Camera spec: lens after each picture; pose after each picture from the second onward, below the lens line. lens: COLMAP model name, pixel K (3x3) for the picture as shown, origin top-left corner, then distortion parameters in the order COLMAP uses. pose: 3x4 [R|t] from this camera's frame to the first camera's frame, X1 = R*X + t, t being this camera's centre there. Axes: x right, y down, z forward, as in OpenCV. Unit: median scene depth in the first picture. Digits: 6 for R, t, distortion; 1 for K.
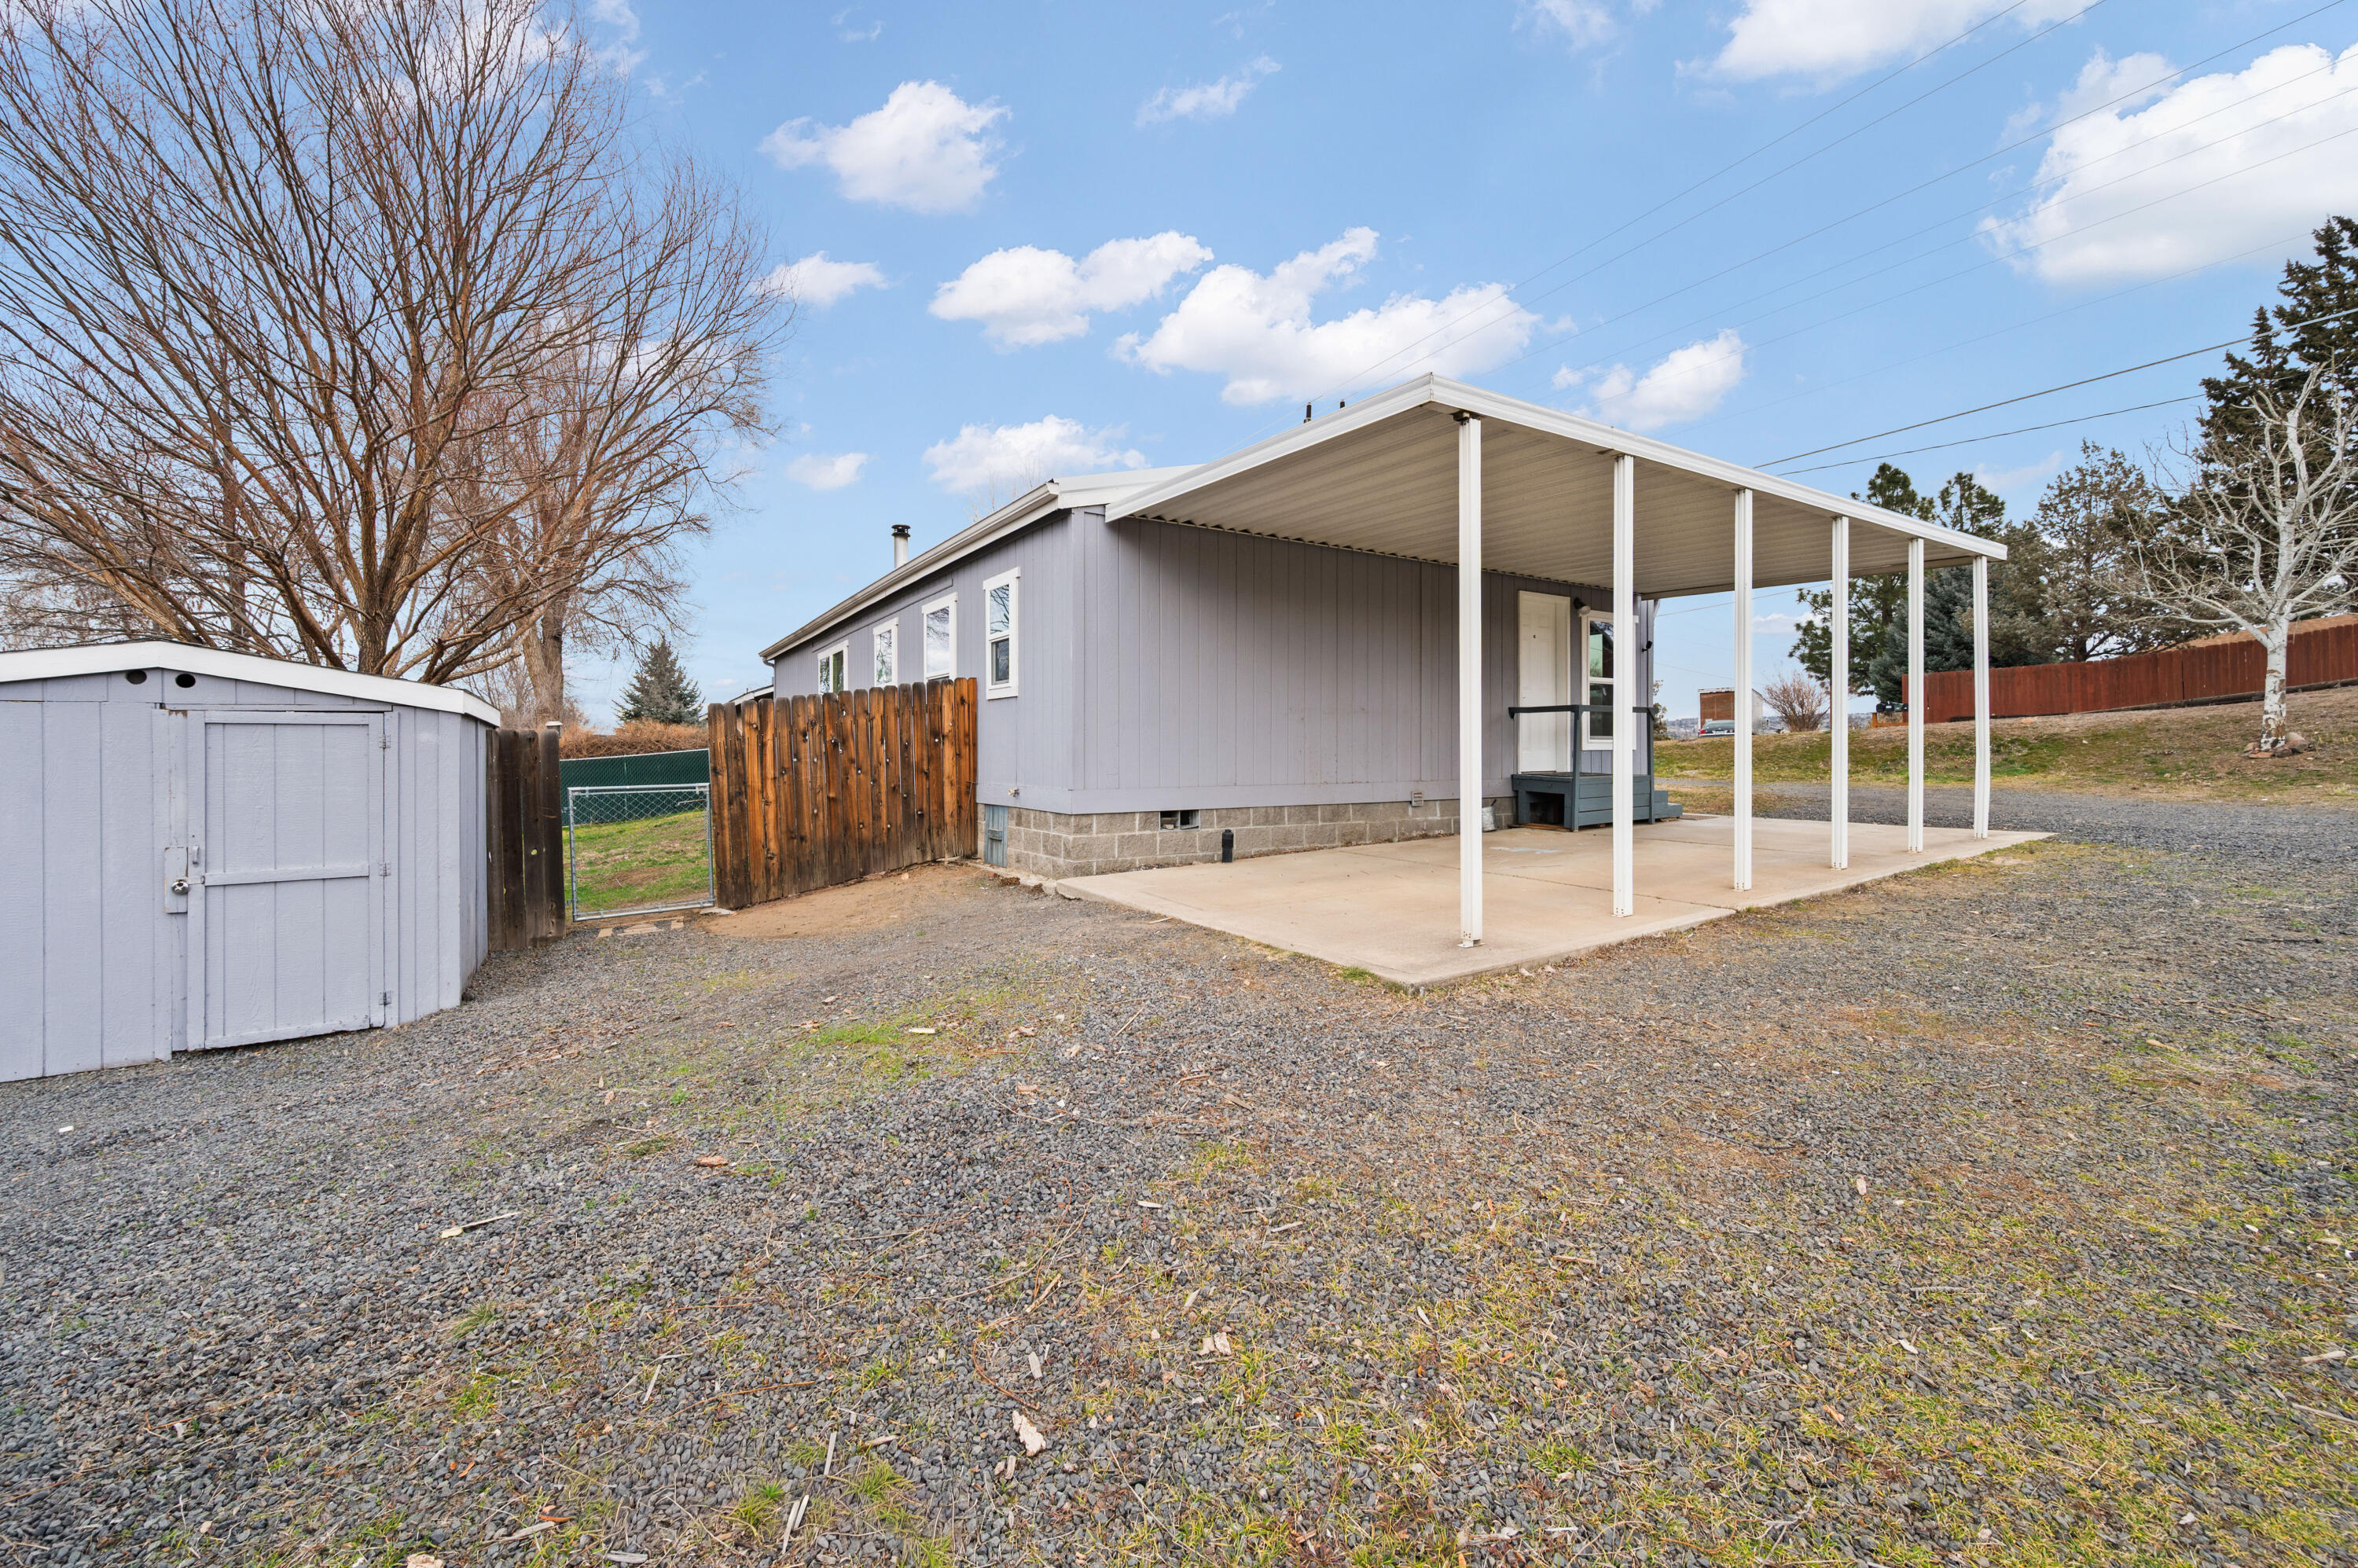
lens RADIAL K [[980.5, 0, 1179.0], [0, 980.5, 784.0], [0, 0, 1]] dist [0.000539, -0.000109]
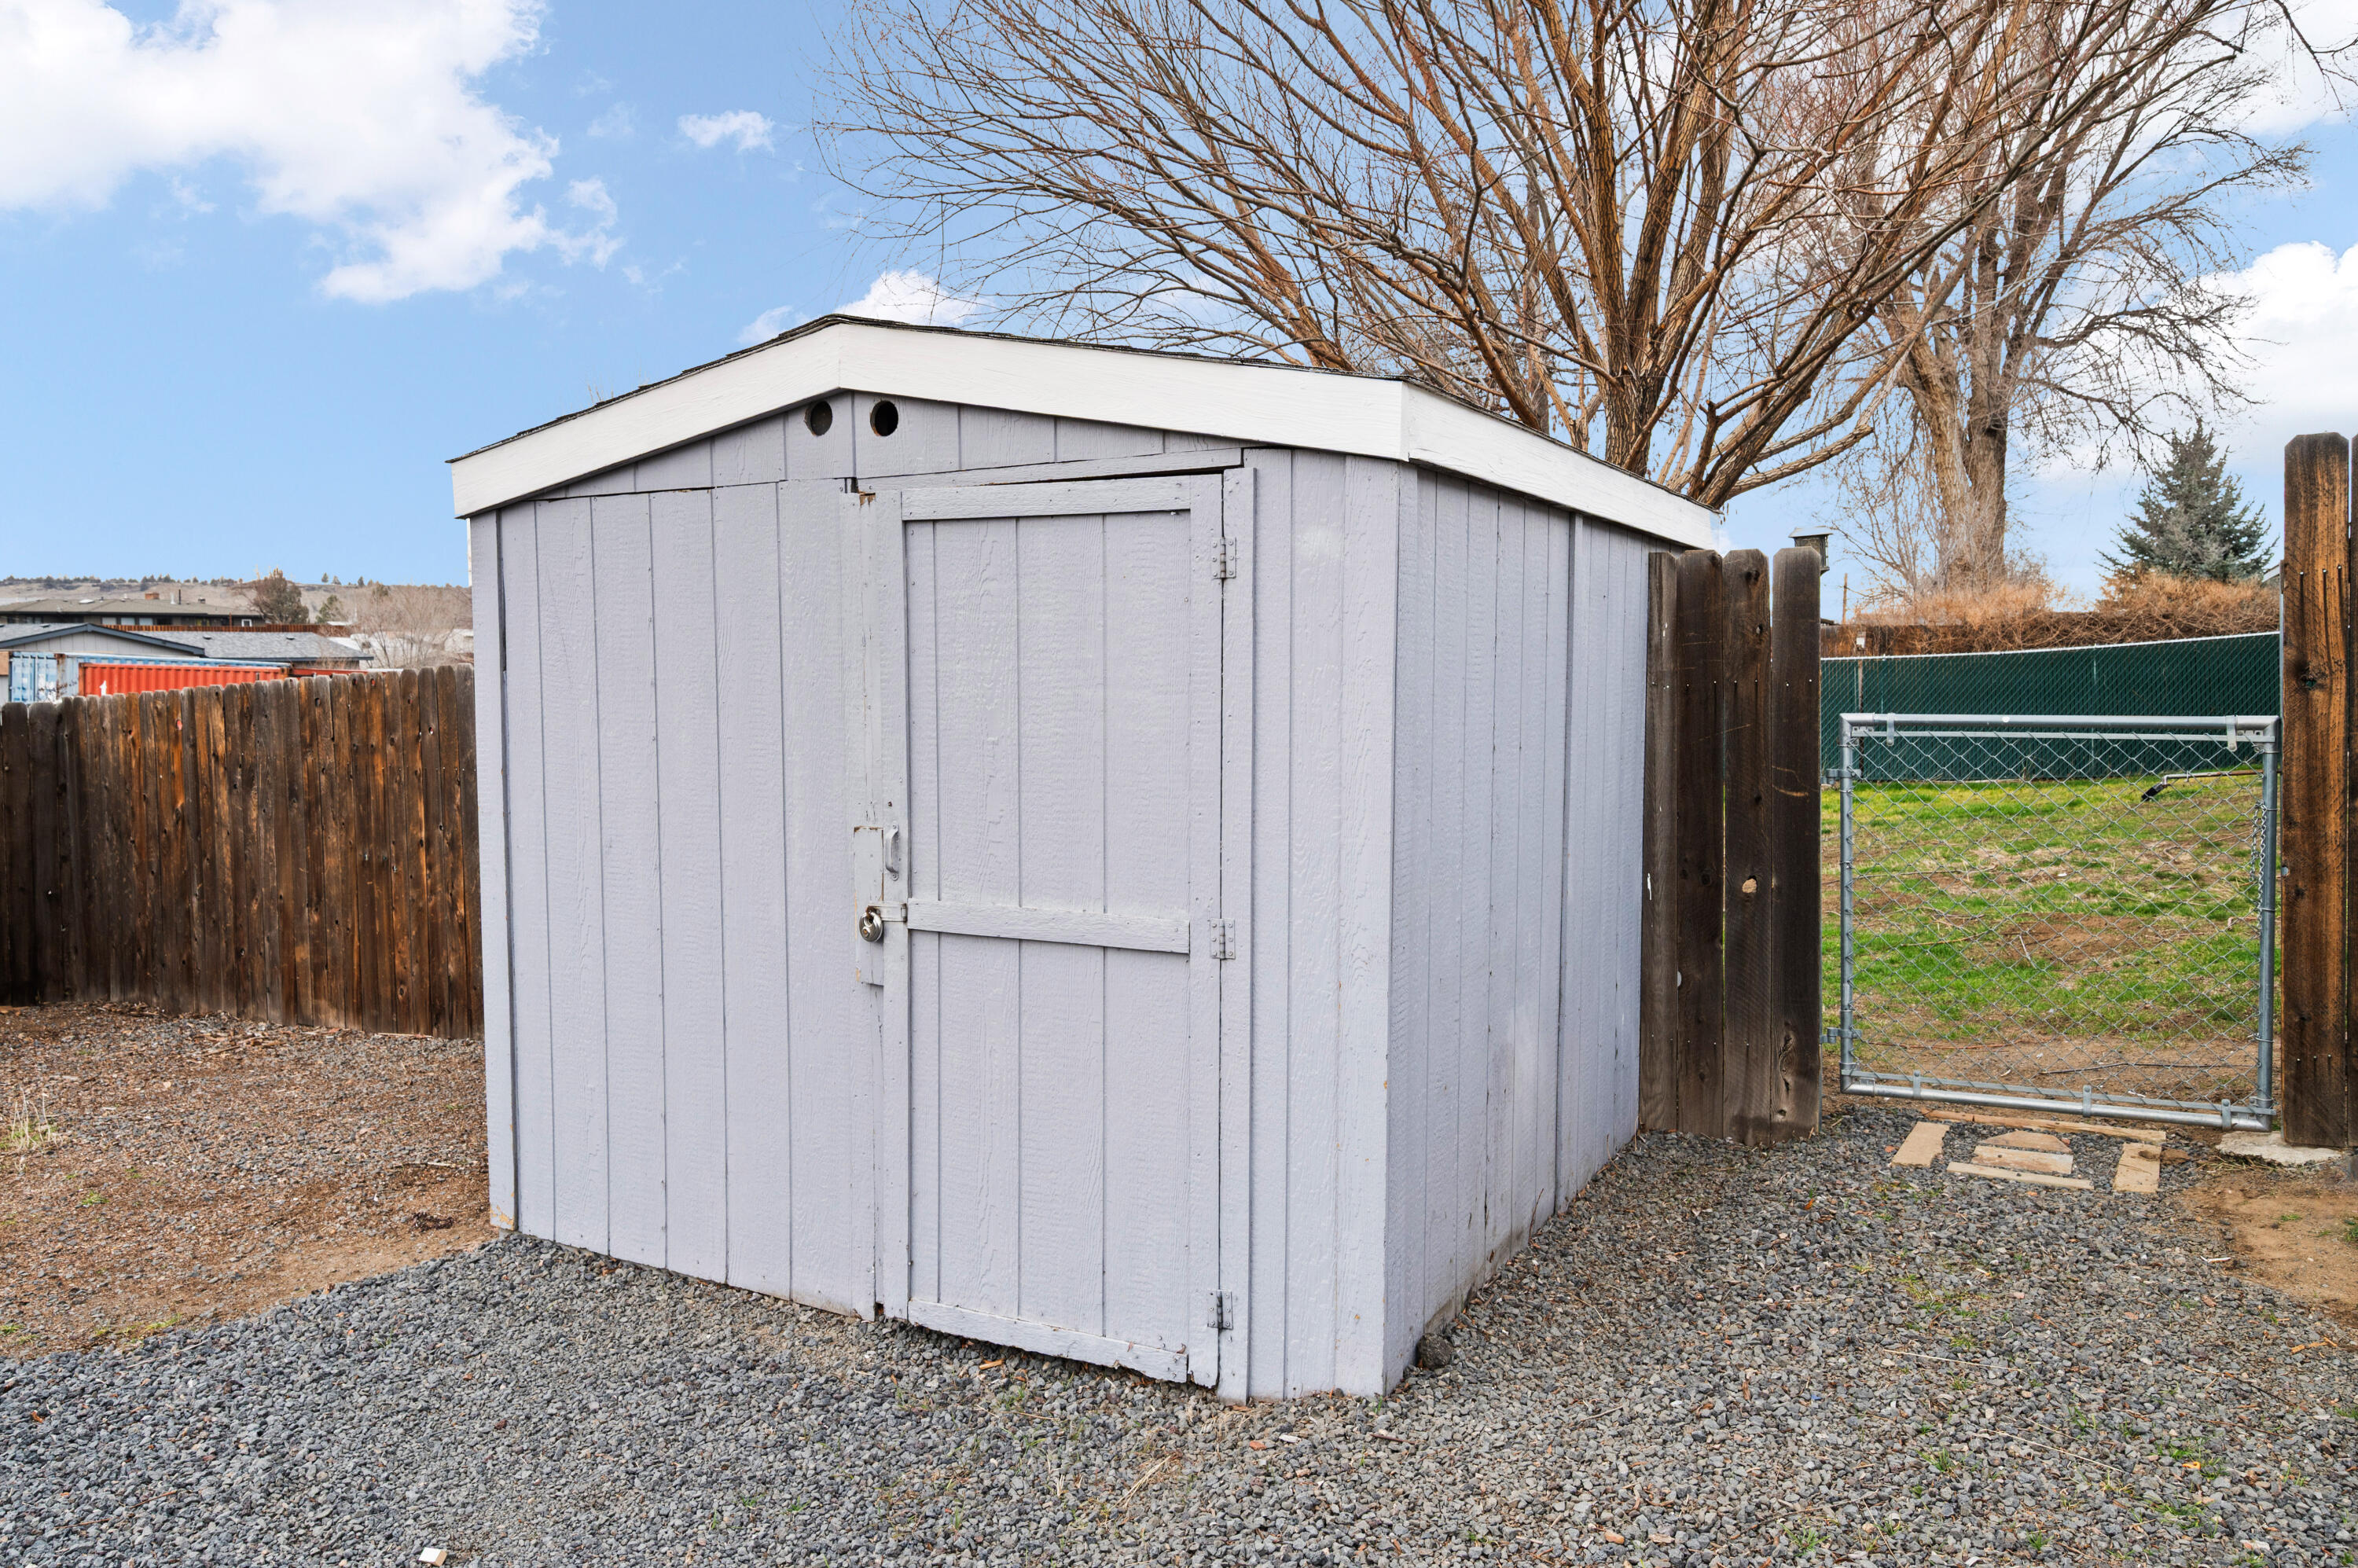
lens RADIAL K [[1640.9, 0, 1188.5], [0, 1640.9, 738.2], [0, 0, 1]] dist [-0.006731, -0.003576]
pose [[0.510193, 0.050723, -0.858563, -0.240864], [-0.031957, 0.998688, 0.040011, -0.003115], [0.859466, 0.007024, 0.511145, 0.503691]]
